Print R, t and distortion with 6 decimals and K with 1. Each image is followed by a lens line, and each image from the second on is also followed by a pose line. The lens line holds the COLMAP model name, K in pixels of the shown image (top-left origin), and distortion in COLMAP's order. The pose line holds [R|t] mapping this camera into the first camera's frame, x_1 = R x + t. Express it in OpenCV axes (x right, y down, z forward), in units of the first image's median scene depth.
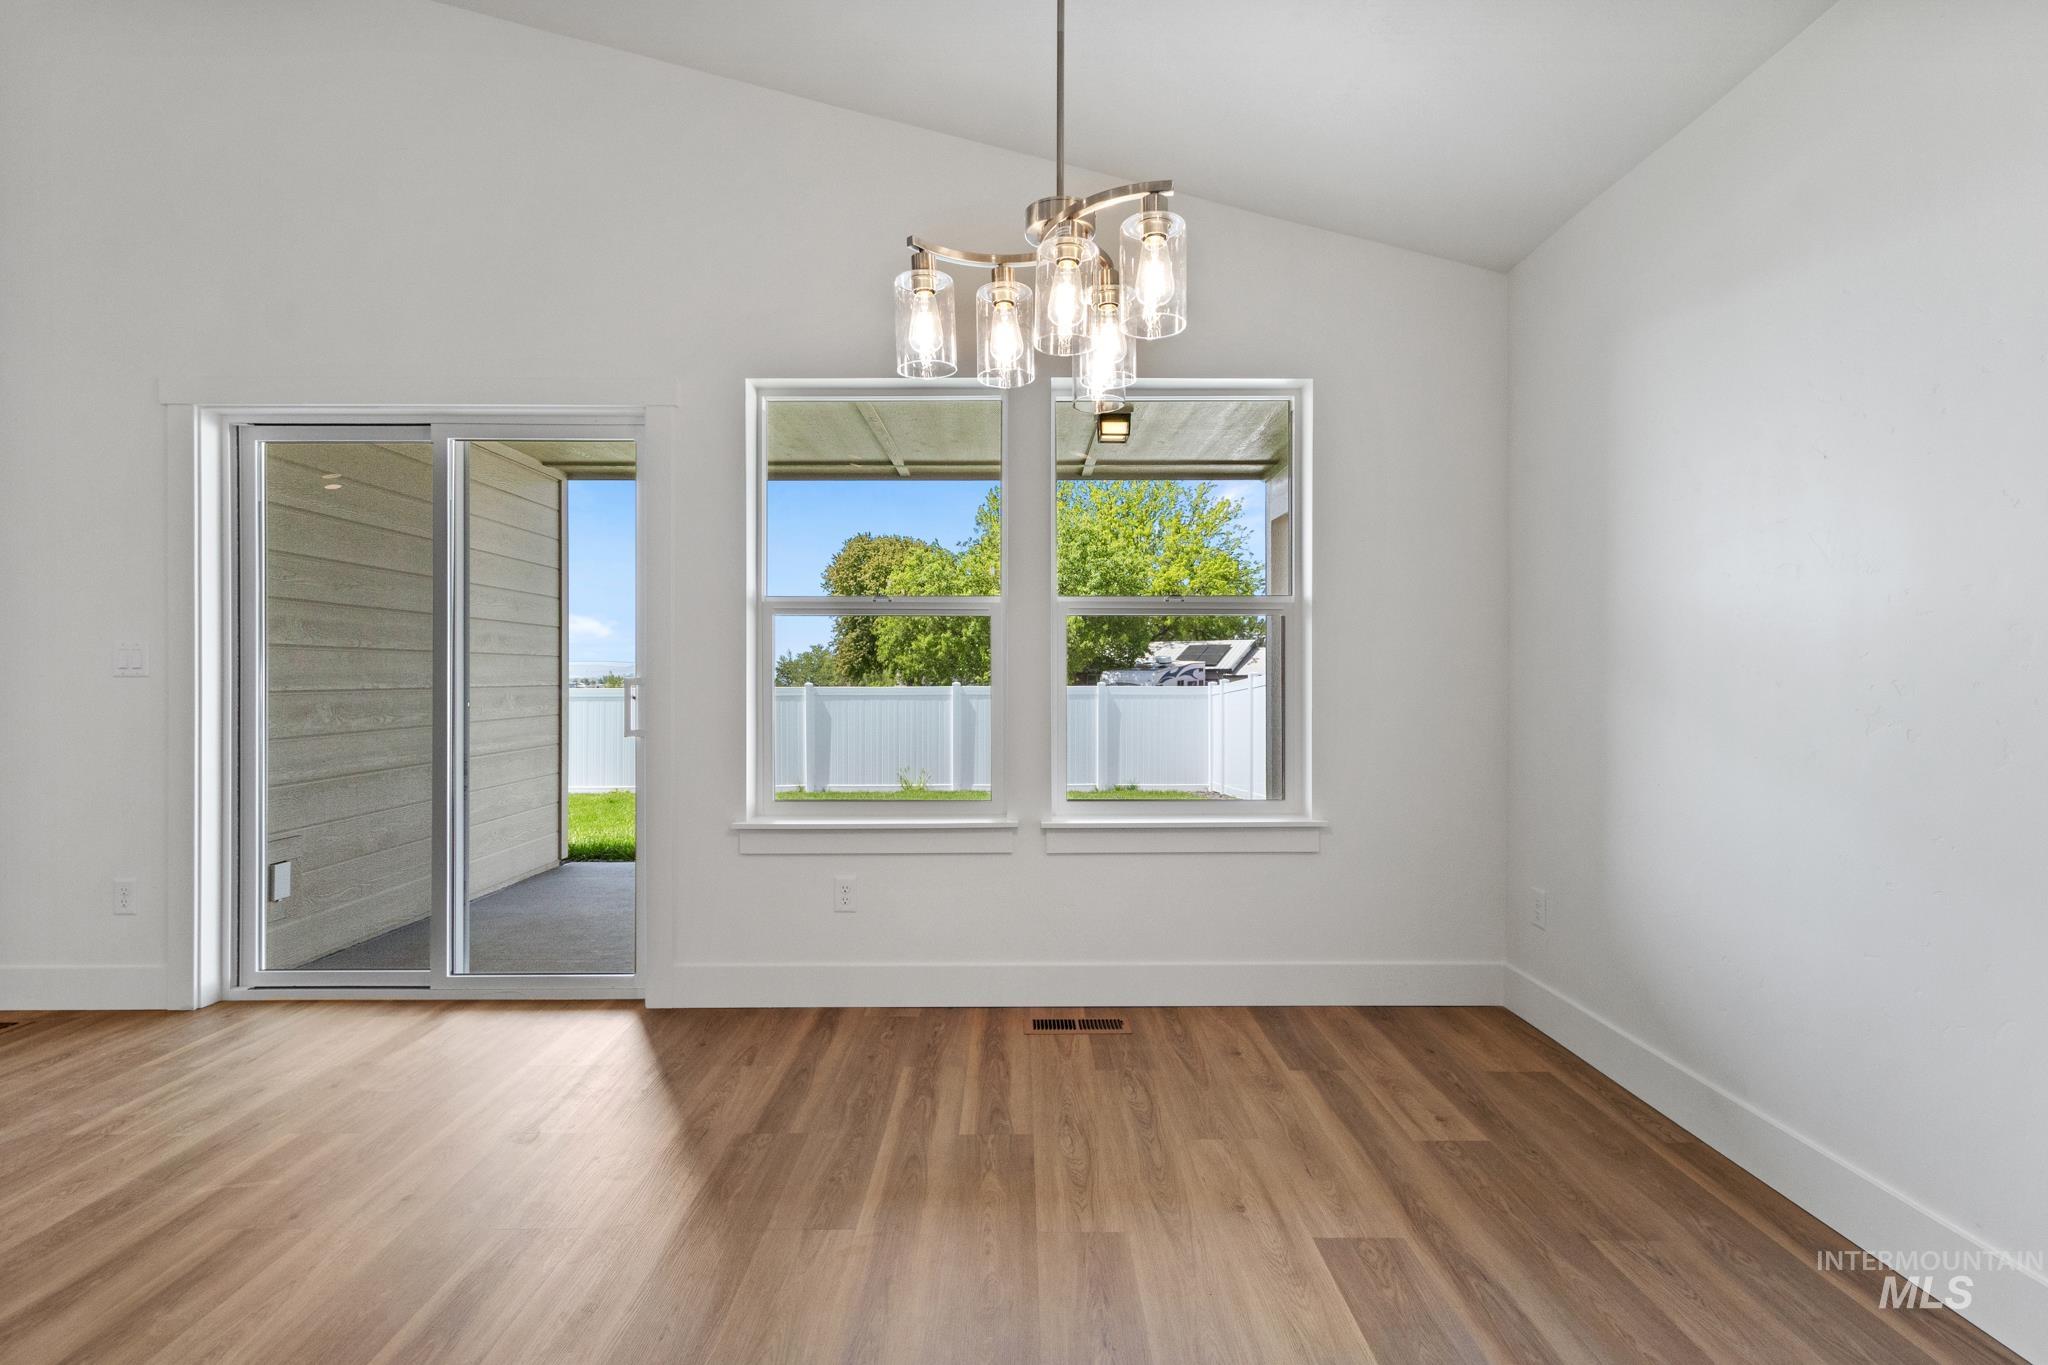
lens RADIAL K [[965.1, 0, 1027.9], [0, 965.1, 678.8], [0, 0, 1]] dist [0.001343, -0.002753]
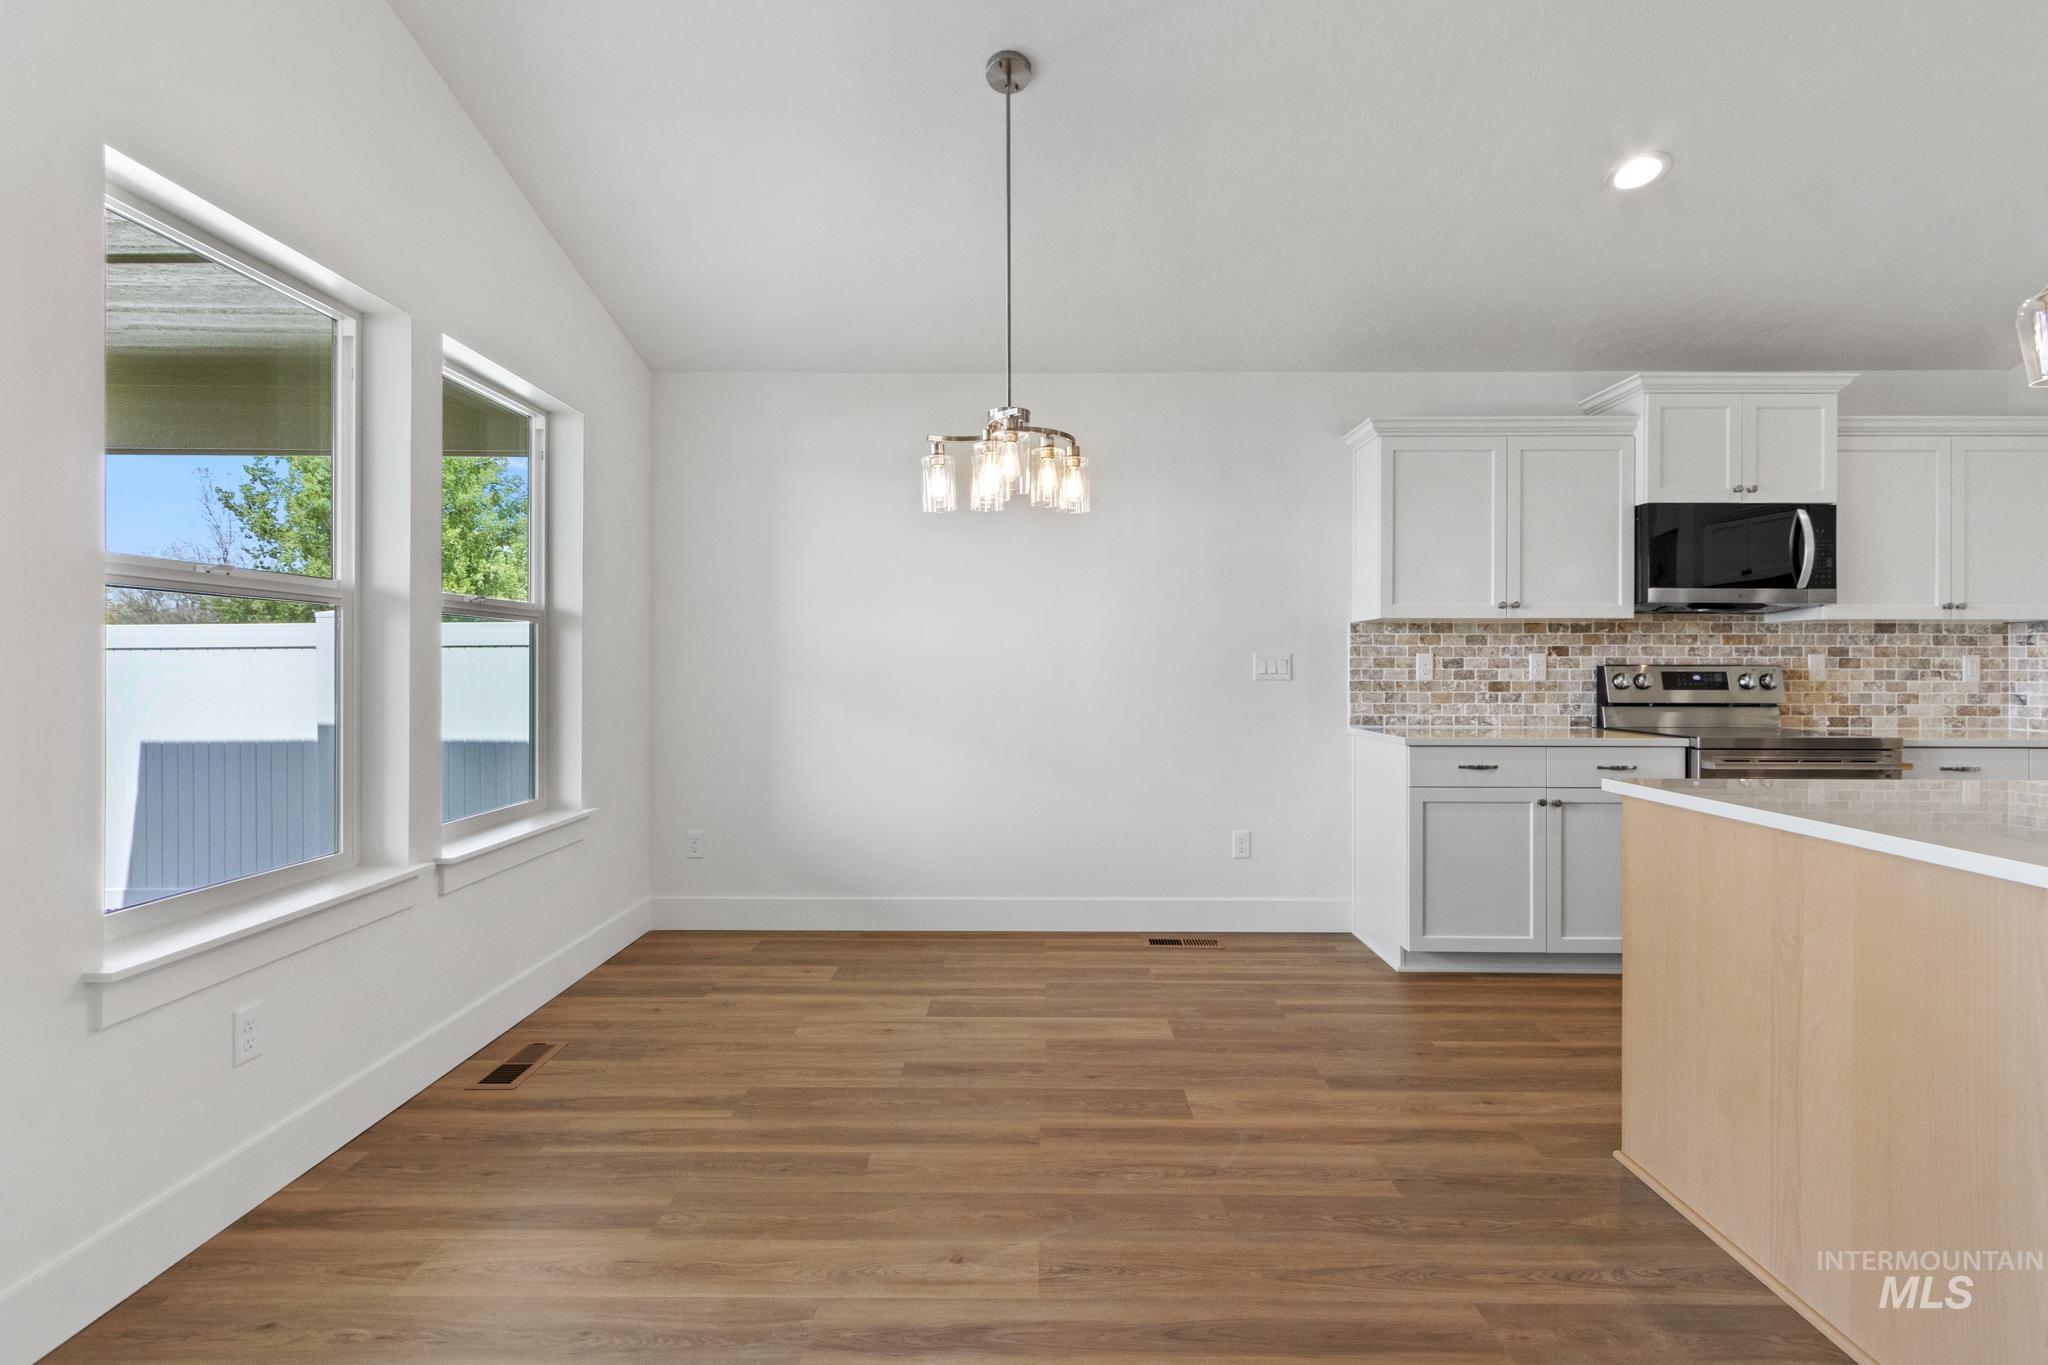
lens RADIAL K [[965.1, 0, 1036.1], [0, 965.1, 657.2], [0, 0, 1]] dist [0.001343, -0.002753]
pose [[0.003114, 0.008356, 0.999960, -0.938591], [-0.003479, 0.999959, -0.008345, -0.027352], [-0.999989, -0.003453, 0.003143, 0.535562]]
